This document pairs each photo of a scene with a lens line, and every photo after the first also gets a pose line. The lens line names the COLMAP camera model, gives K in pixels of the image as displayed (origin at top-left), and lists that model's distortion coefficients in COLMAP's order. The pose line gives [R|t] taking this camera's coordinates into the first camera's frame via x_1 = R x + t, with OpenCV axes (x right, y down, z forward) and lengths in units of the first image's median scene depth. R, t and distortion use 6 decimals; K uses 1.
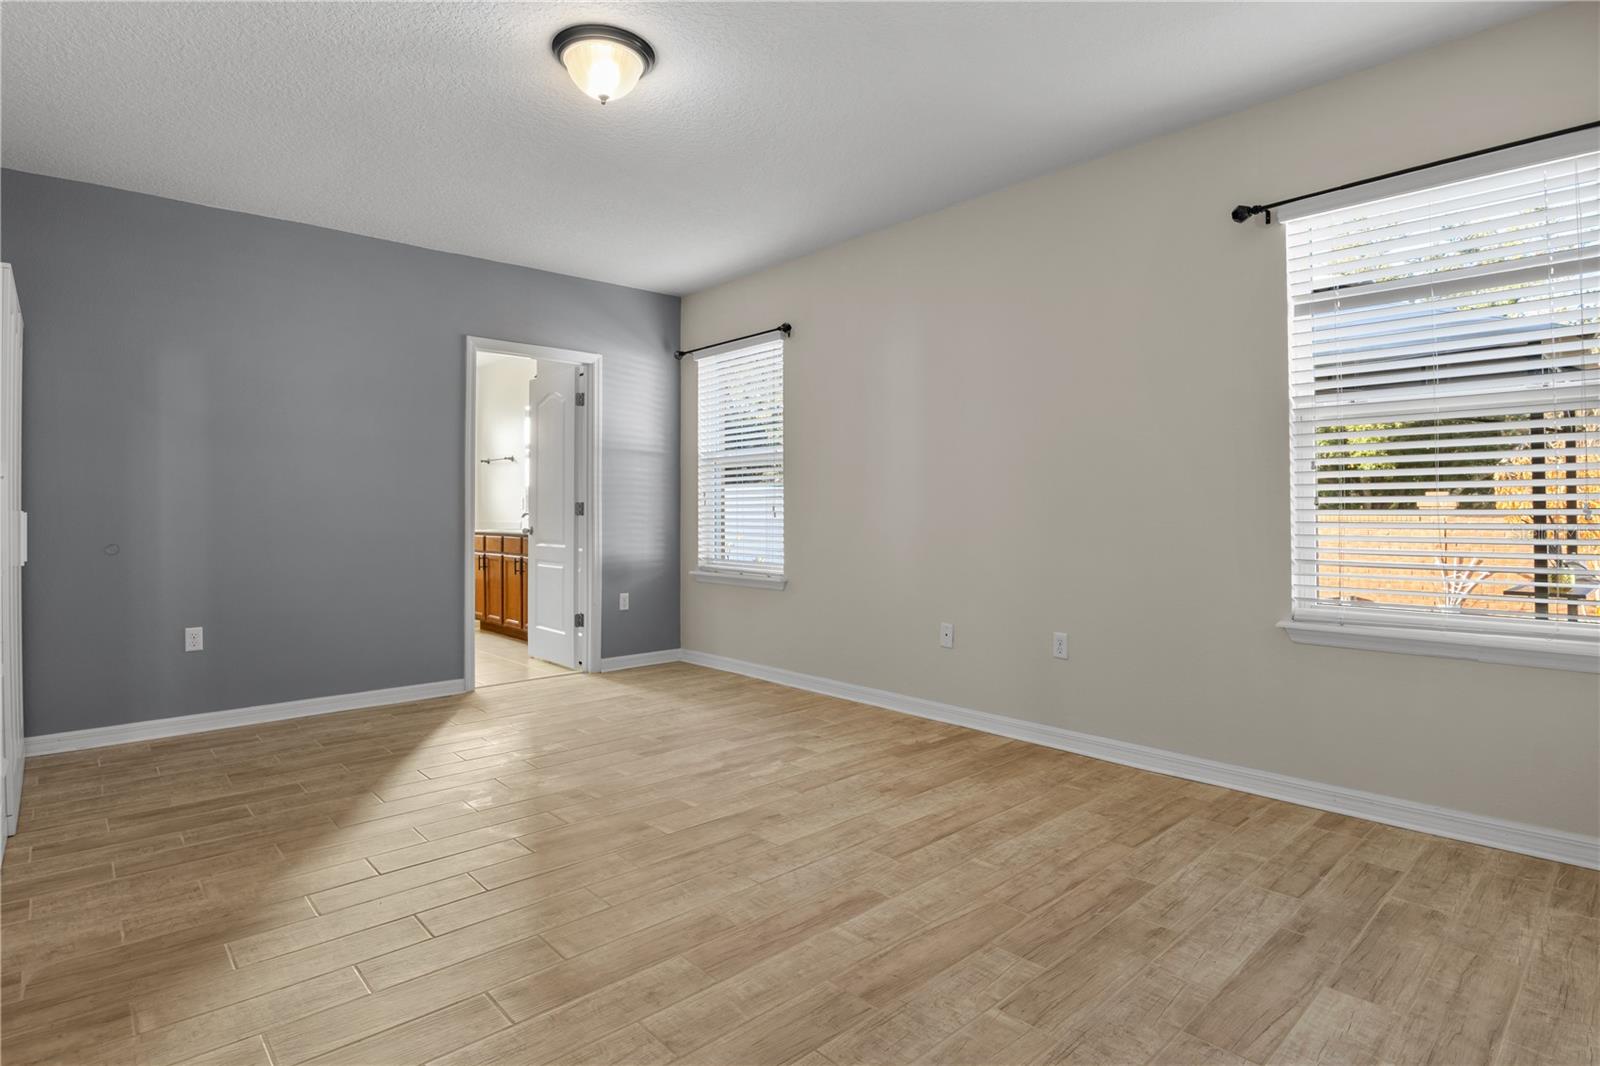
lens RADIAL K [[807.6, 0, 809.5], [0, 807.6, 502.5], [0, 0, 1]] dist [-0.012562, -0.001420]
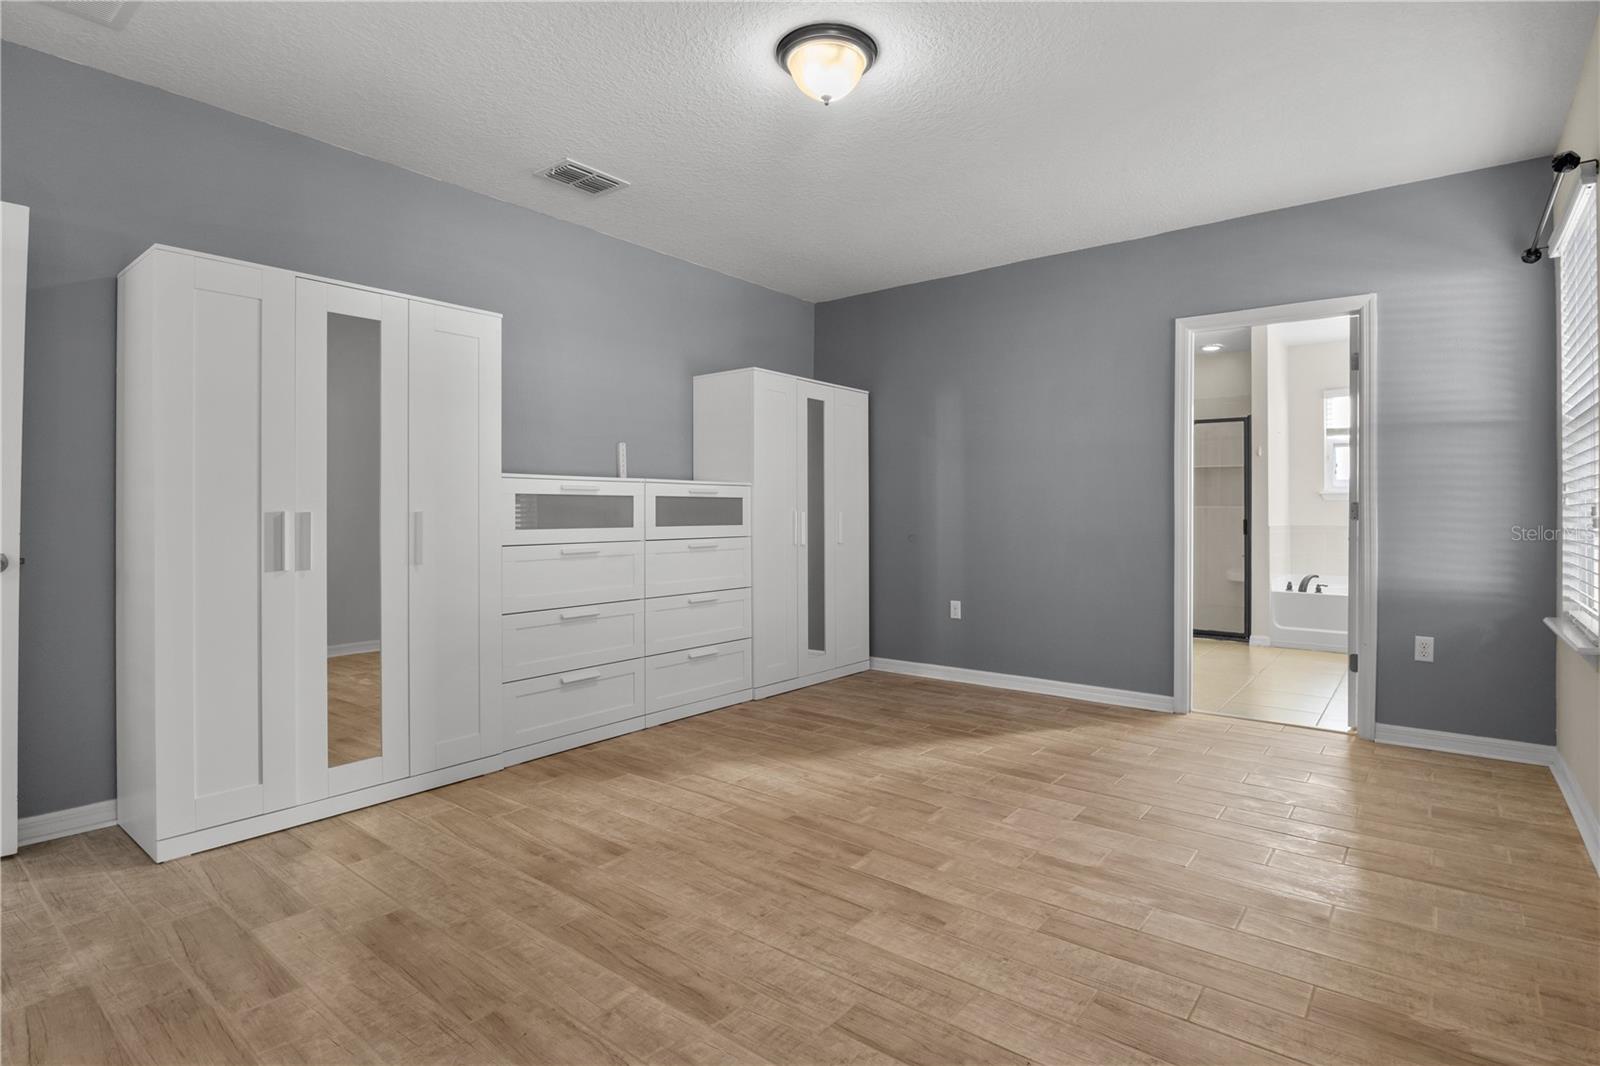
lens RADIAL K [[792.4, 0, 807.2], [0, 792.4, 513.1], [0, 0, 1]] dist [-0.013773, -0.000204]
pose [[0.160279, 0.002075, -0.987070, 0.690985], [0.010264, 0.999940, 0.003769, 0.002928], [0.987018, -0.010736, 0.160248, 0.792796]]
